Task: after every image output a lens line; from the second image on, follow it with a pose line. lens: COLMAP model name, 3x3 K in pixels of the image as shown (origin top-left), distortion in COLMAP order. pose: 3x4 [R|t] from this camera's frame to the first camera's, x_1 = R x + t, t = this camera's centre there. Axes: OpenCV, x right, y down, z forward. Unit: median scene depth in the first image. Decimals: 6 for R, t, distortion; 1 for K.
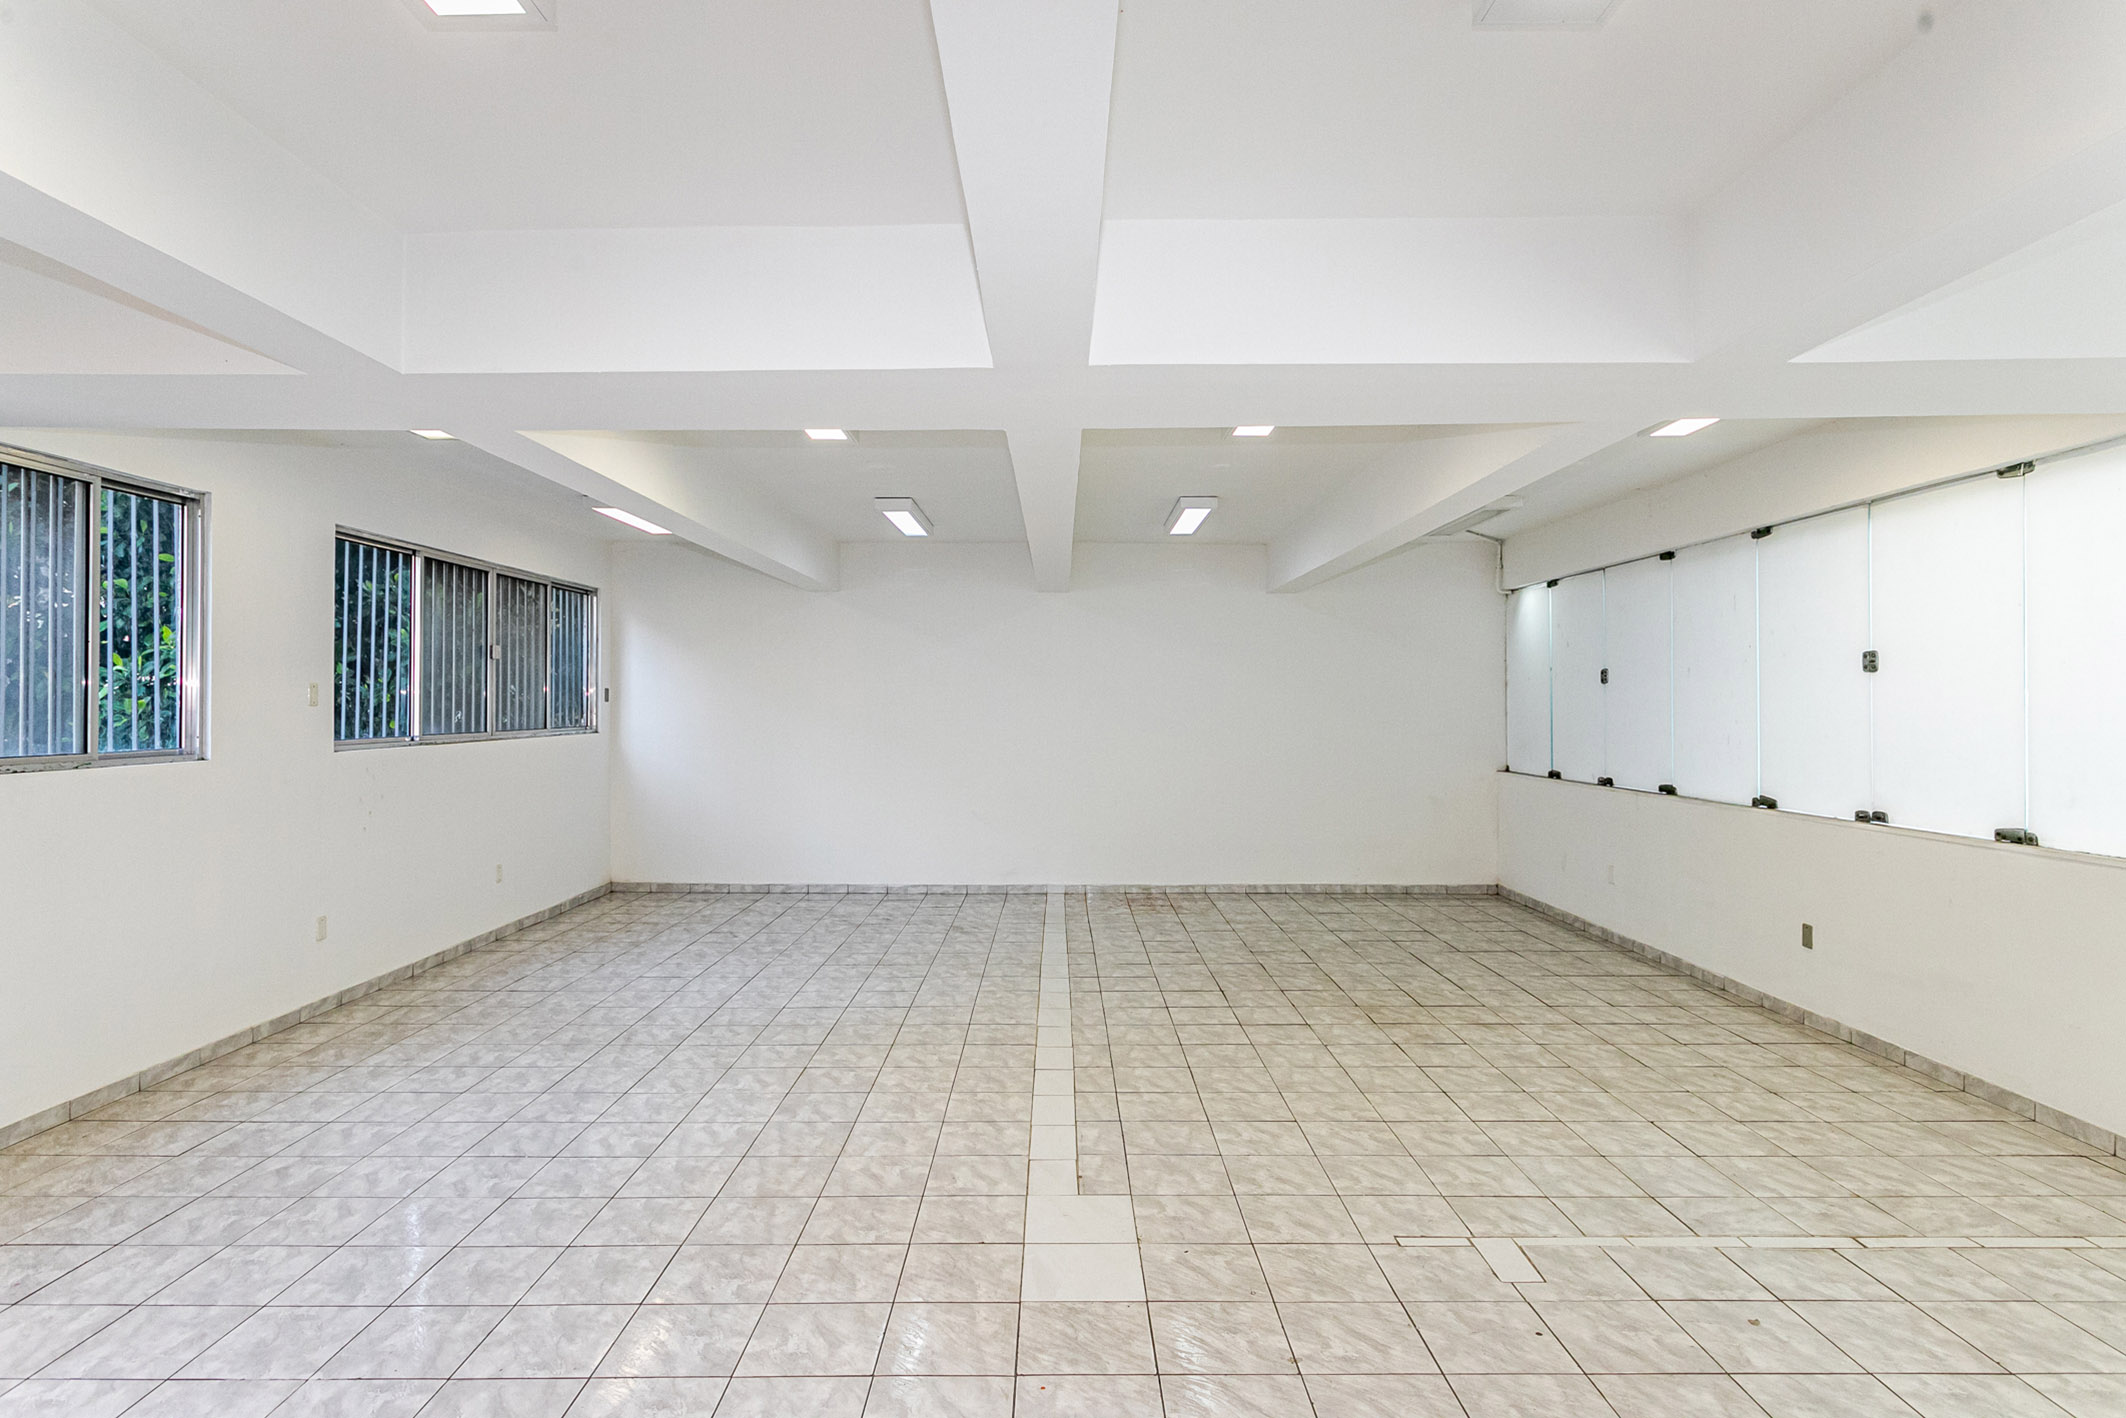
lens RADIAL K [[1163.5, 0, 1063.0], [0, 1163.5, 709.0], [0, 0, 1]] dist [-0.000556, -0.000464]
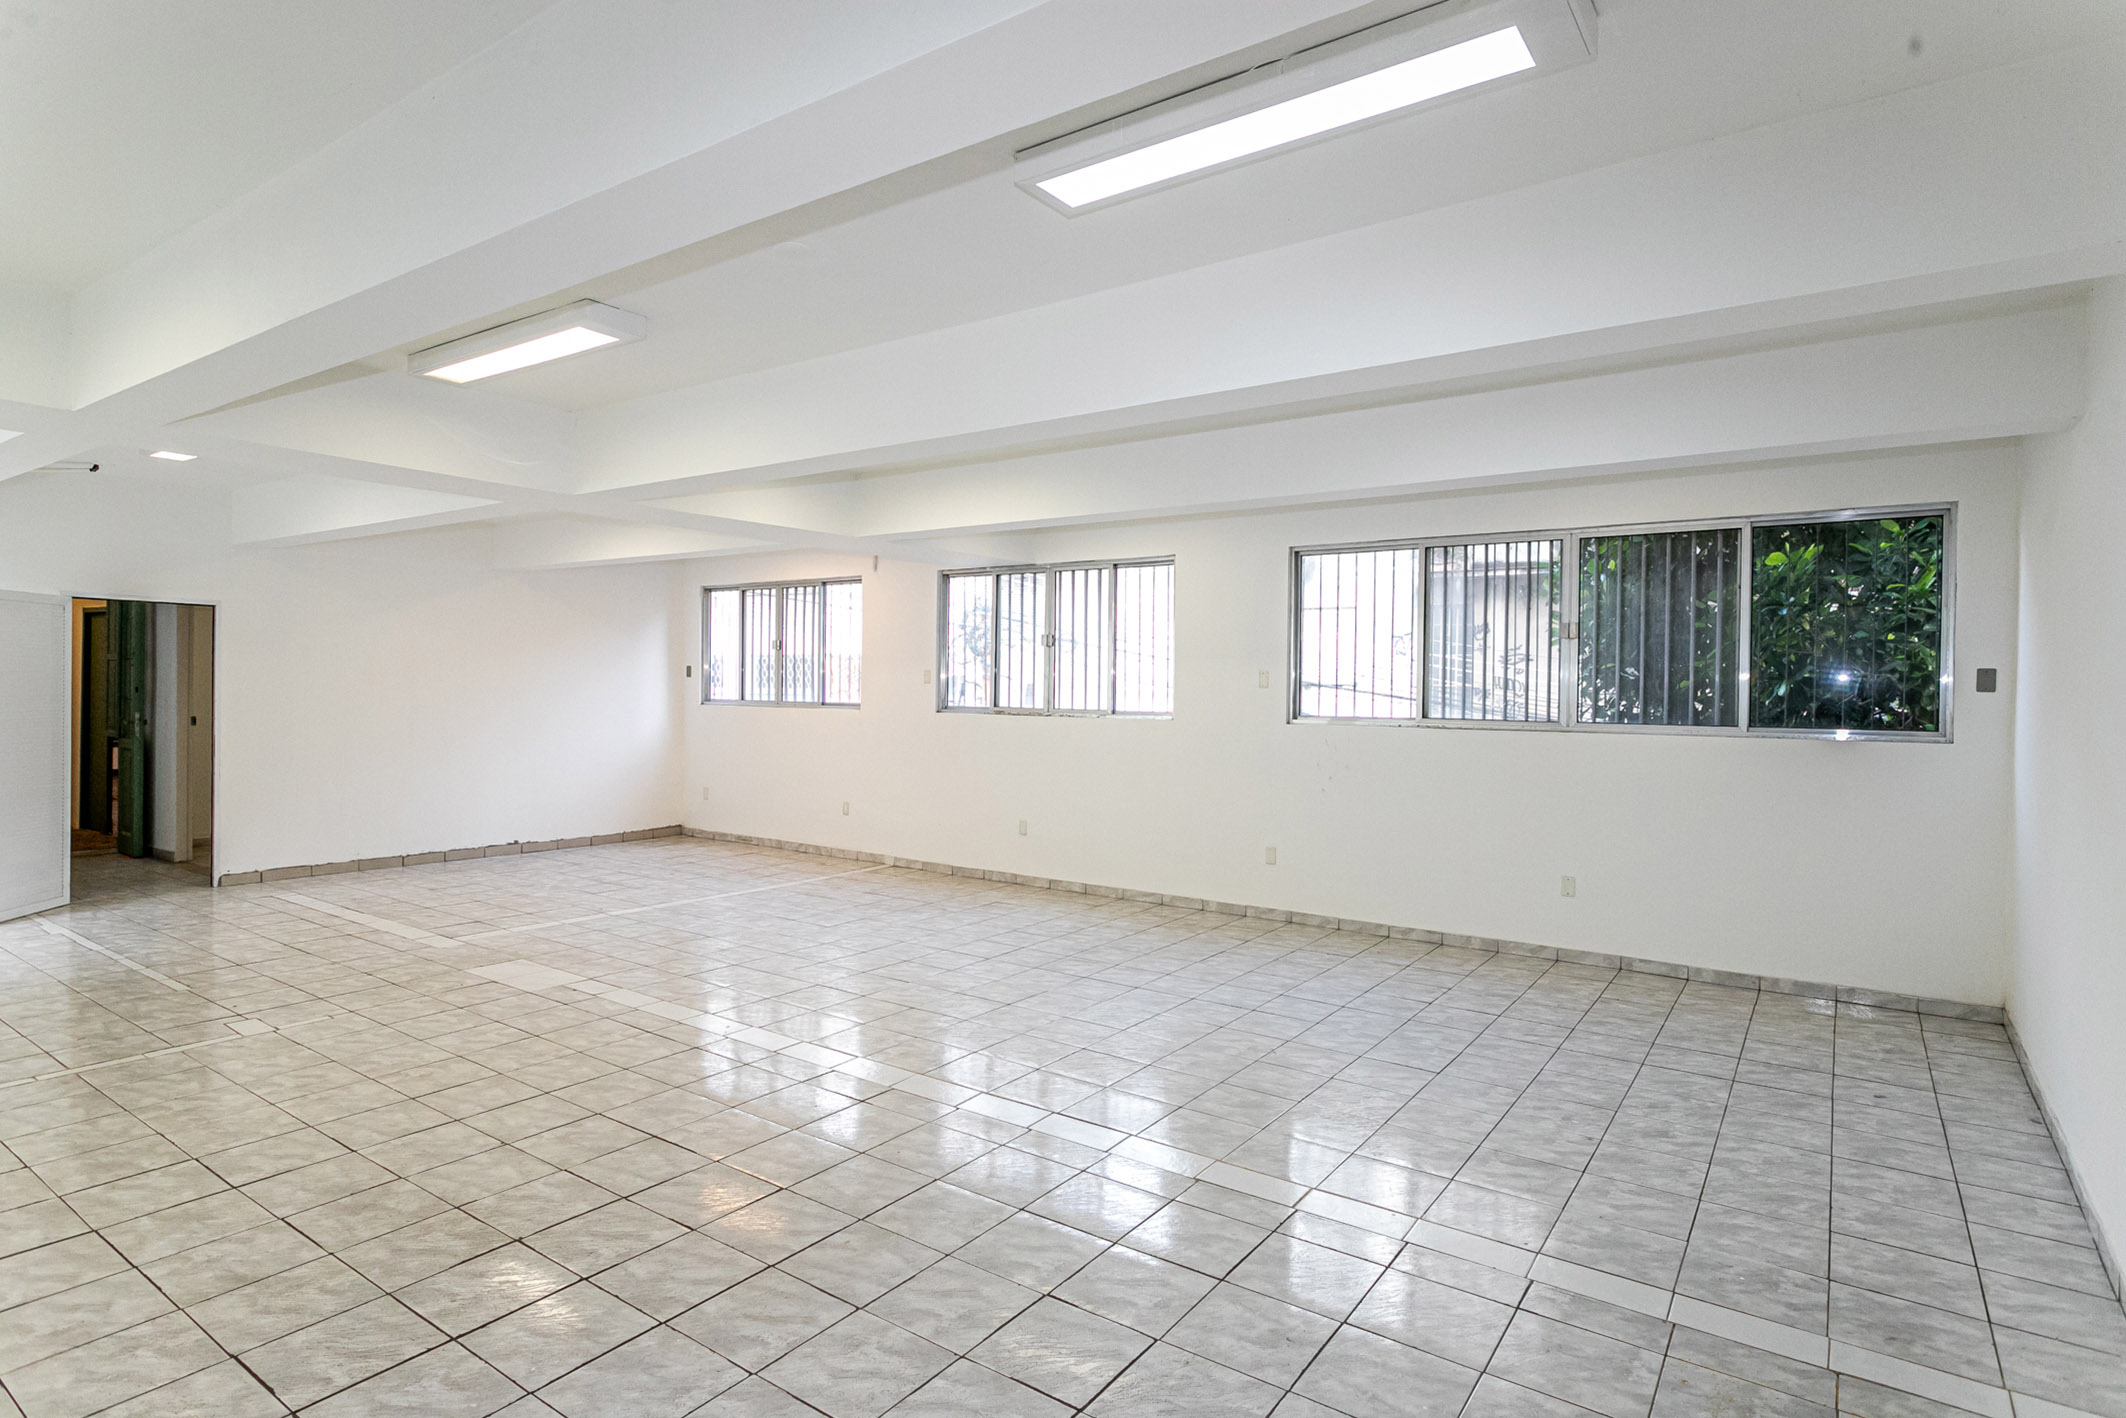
lens RADIAL K [[1107.7, 0, 1066.7], [0, 1107.7, 692.6], [0, 0, 1]] dist [0.000256, 0.001534]
pose [[-0.578867, -0.003524, -0.815414, 0.724945], [-0.014221, 0.999882, 0.005775, -0.004249], [0.815298, 0.014939, -0.578849, 2.072210]]
